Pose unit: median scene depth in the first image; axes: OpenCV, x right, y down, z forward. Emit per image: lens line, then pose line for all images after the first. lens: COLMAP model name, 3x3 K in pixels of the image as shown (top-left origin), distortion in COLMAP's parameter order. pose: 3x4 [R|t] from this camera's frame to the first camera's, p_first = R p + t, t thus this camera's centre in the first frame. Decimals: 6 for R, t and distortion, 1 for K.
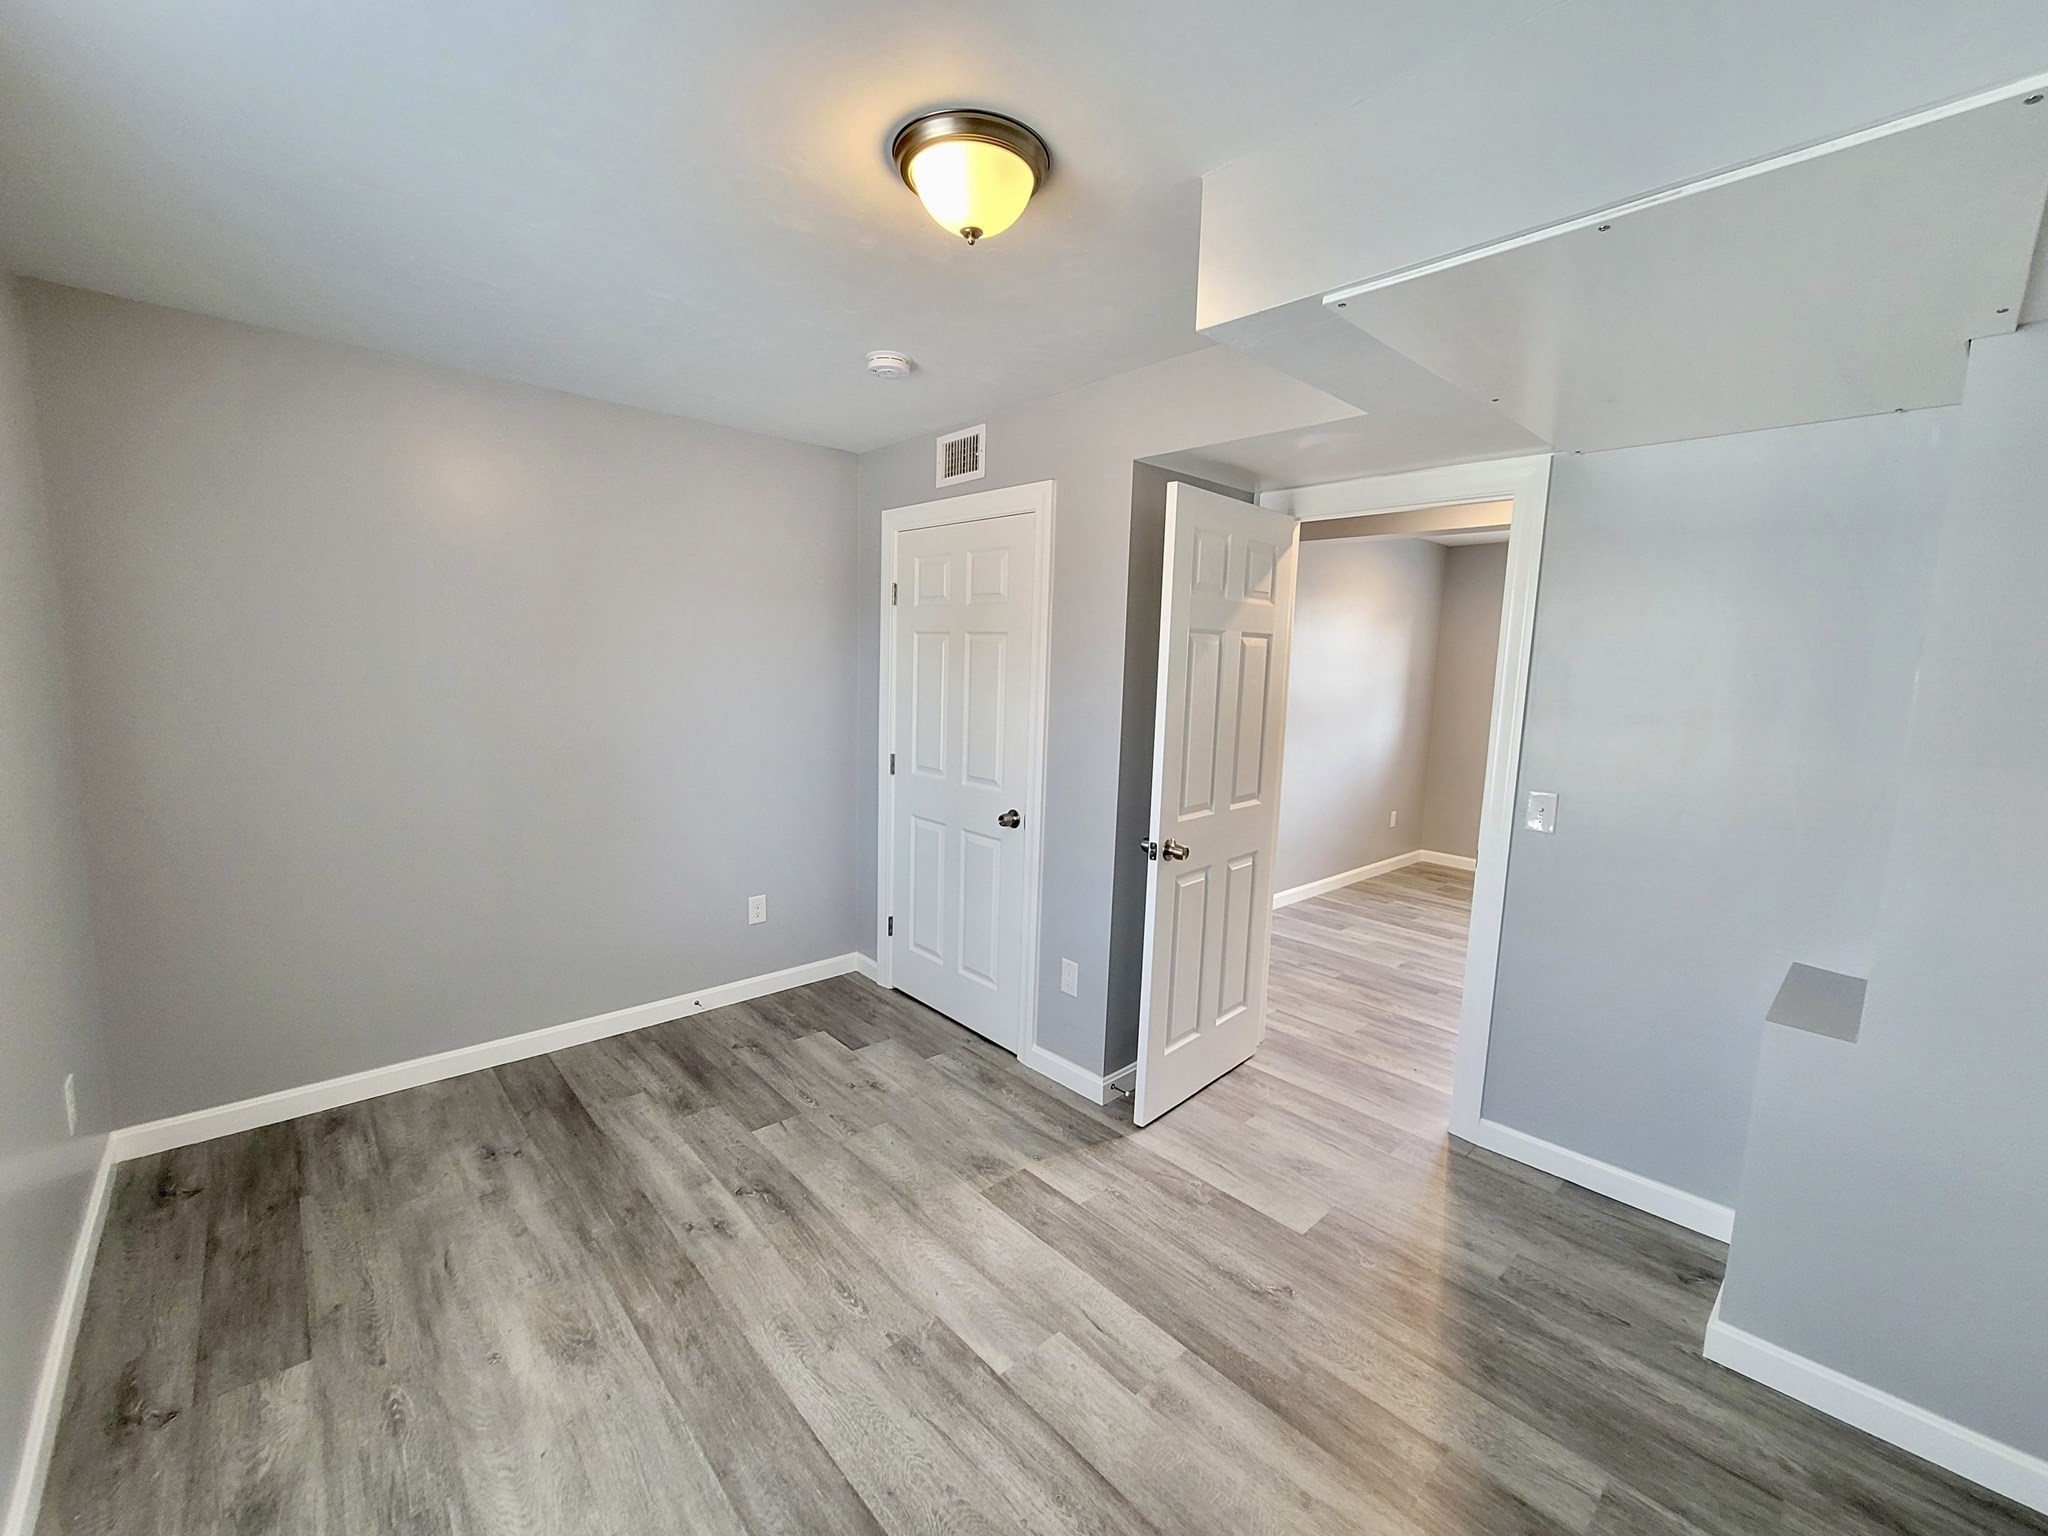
lens RADIAL K [[838.9, 0, 1025.0], [0, 838.9, 758.9], [0, 0, 1]] dist [-0.001092, 0.000122]
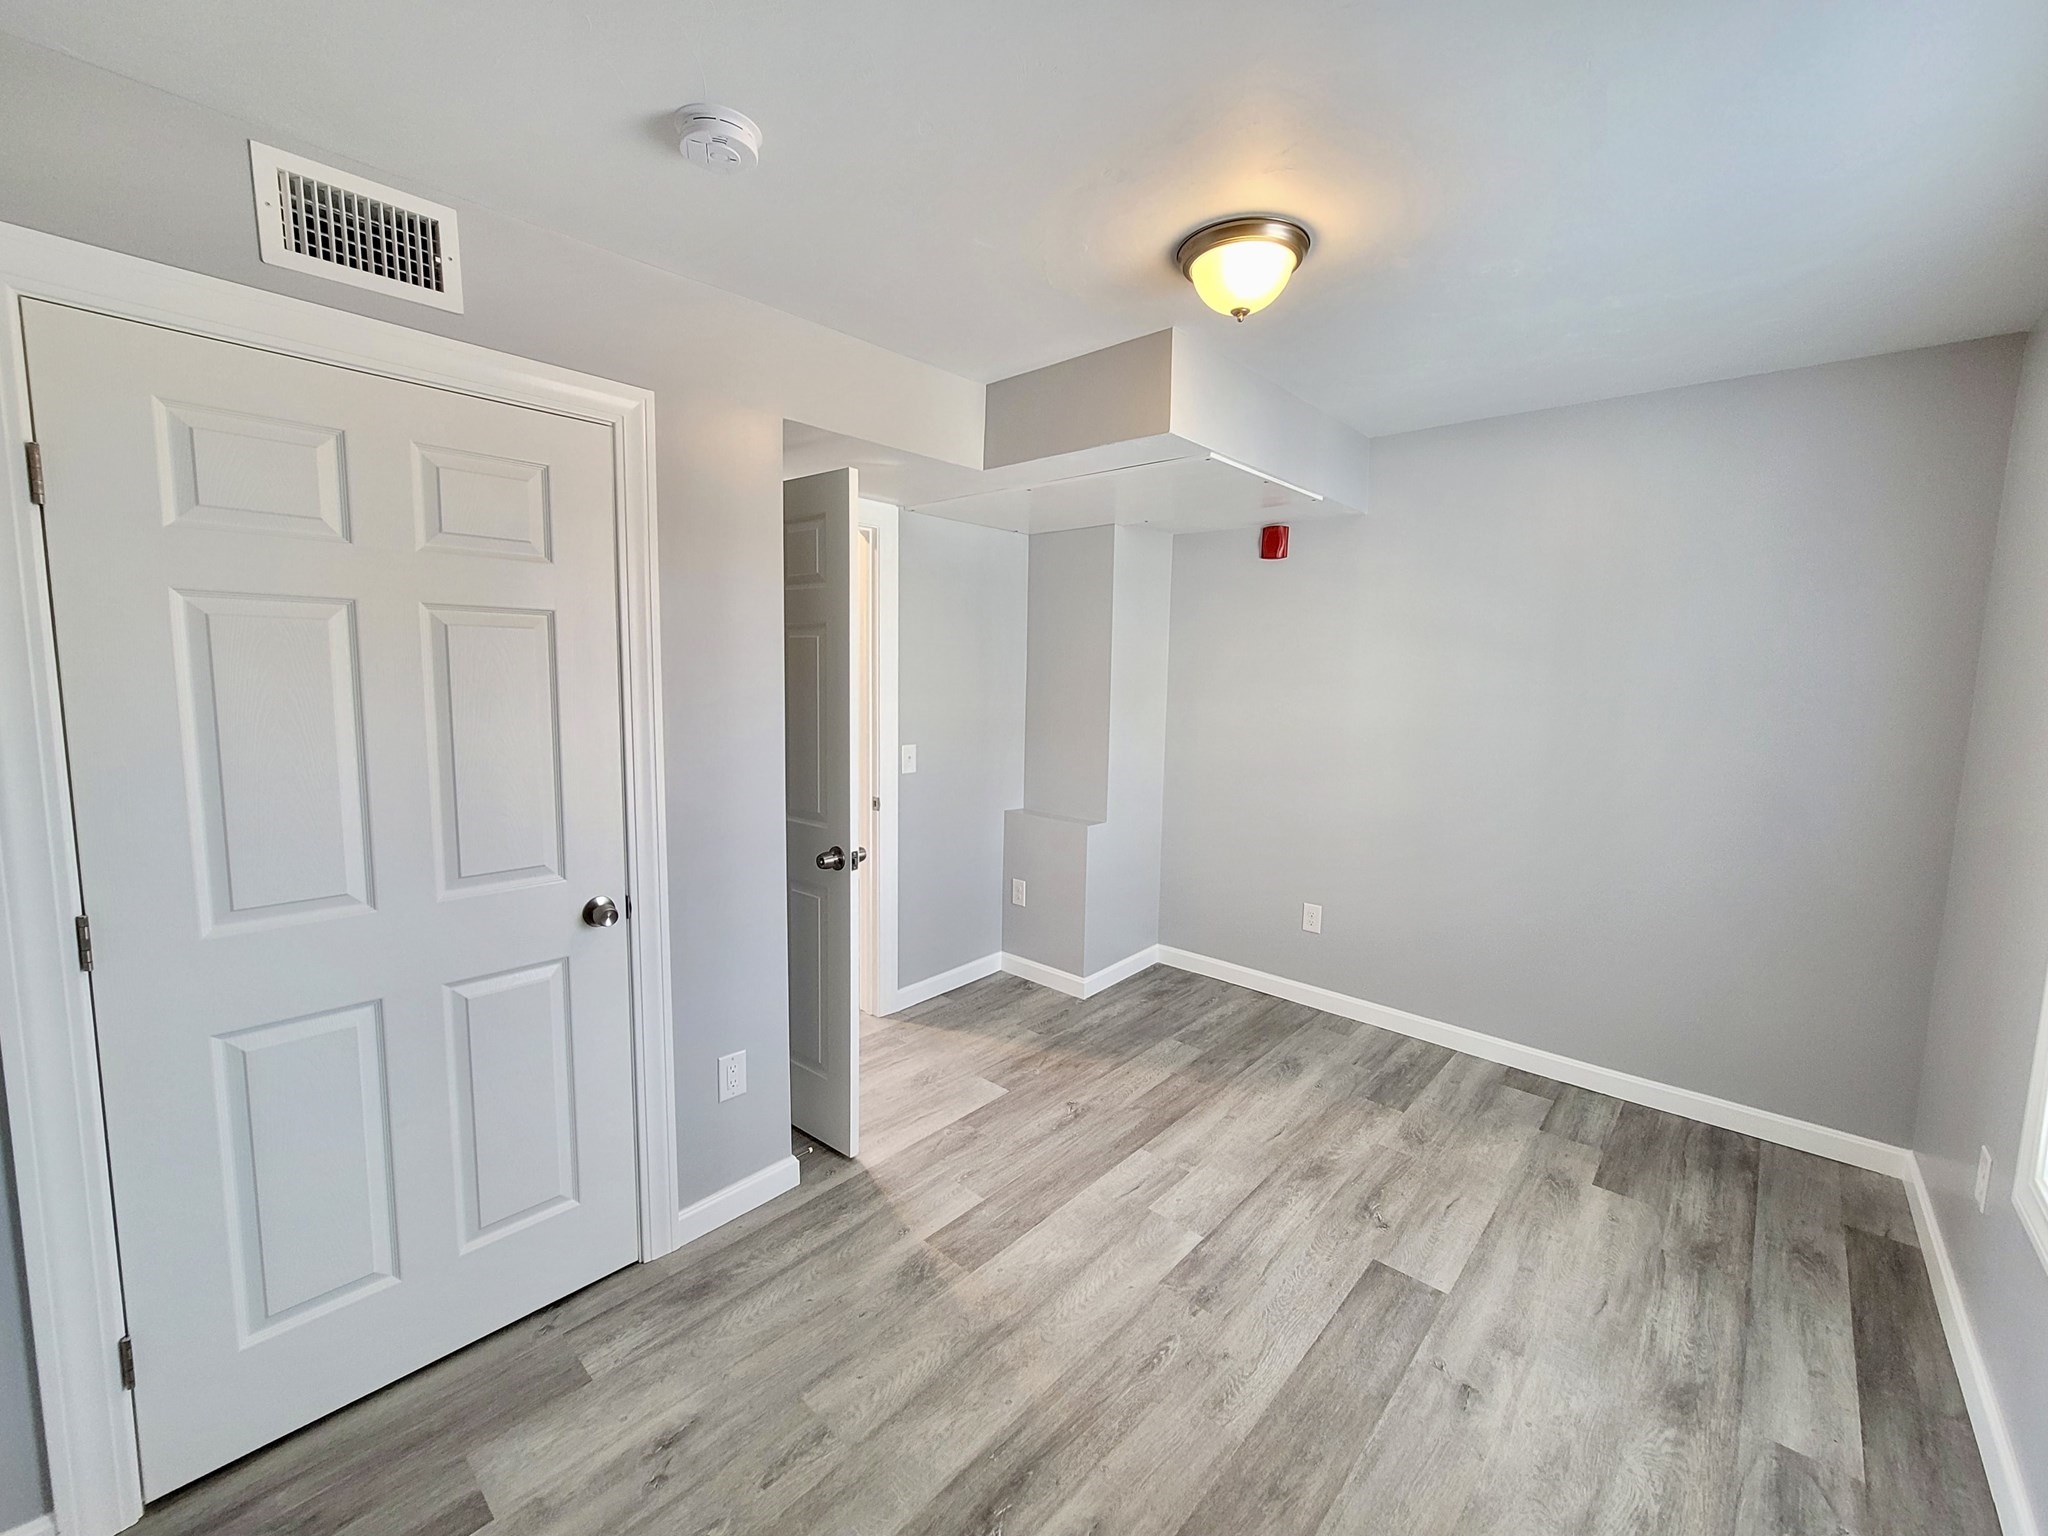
lens RADIAL K [[838.9, 0, 1025.0], [0, 838.9, 758.9], [0, 0, 1]] dist [-0.001092, 0.000122]
pose [[-0.089328, -0.135446, 0.986750, -0.999628], [0.105234, 0.983881, 0.144579, -0.151499], [-0.990427, 0.116755, -0.073635, 1.115871]]
